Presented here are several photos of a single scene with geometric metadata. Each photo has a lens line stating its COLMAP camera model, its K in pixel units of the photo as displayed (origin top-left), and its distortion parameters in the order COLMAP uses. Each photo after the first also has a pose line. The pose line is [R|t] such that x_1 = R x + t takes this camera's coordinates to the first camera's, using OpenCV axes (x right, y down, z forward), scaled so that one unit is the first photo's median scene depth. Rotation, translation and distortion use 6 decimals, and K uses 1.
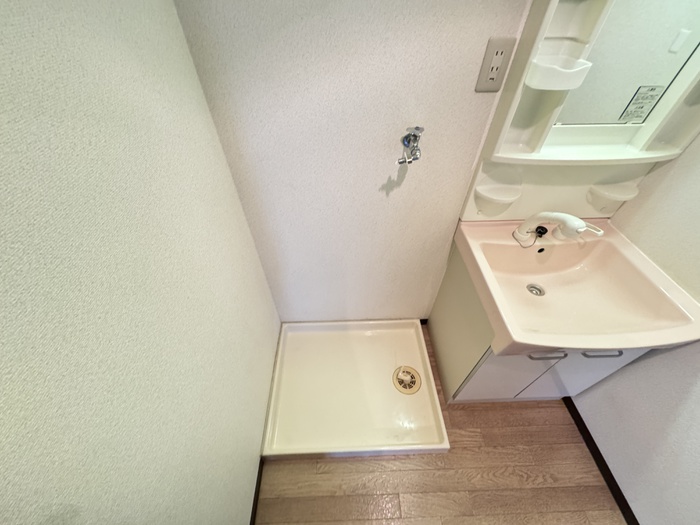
lens RADIAL K [[278.7, 0, 349.5], [0, 278.7, 262.9], [0, 0, 1]] dist [-0.001115, -0.000286]
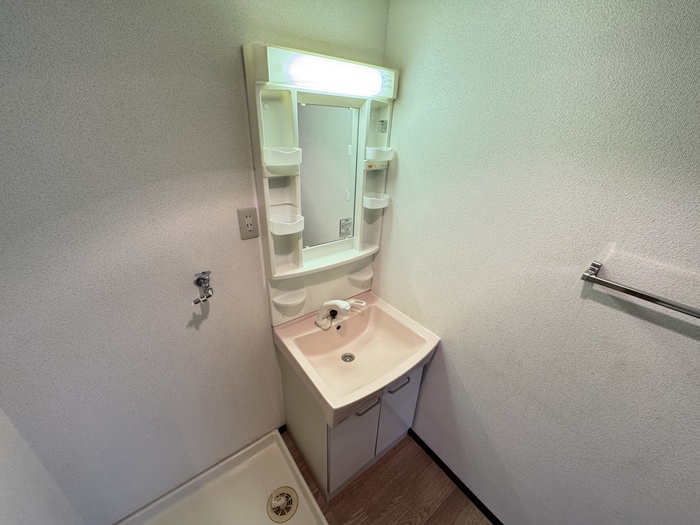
lens RADIAL K [[278.7, 0, 349.5], [0, 278.7, 262.9], [0, 0, 1]] dist [-0.001115, -0.000286]
pose [[0.818239, -0.221259, 0.530593, 0.103796], [0.390449, 0.891318, -0.230437, 0.007709], [-0.421941, 0.395722, 0.815702, -0.234583]]
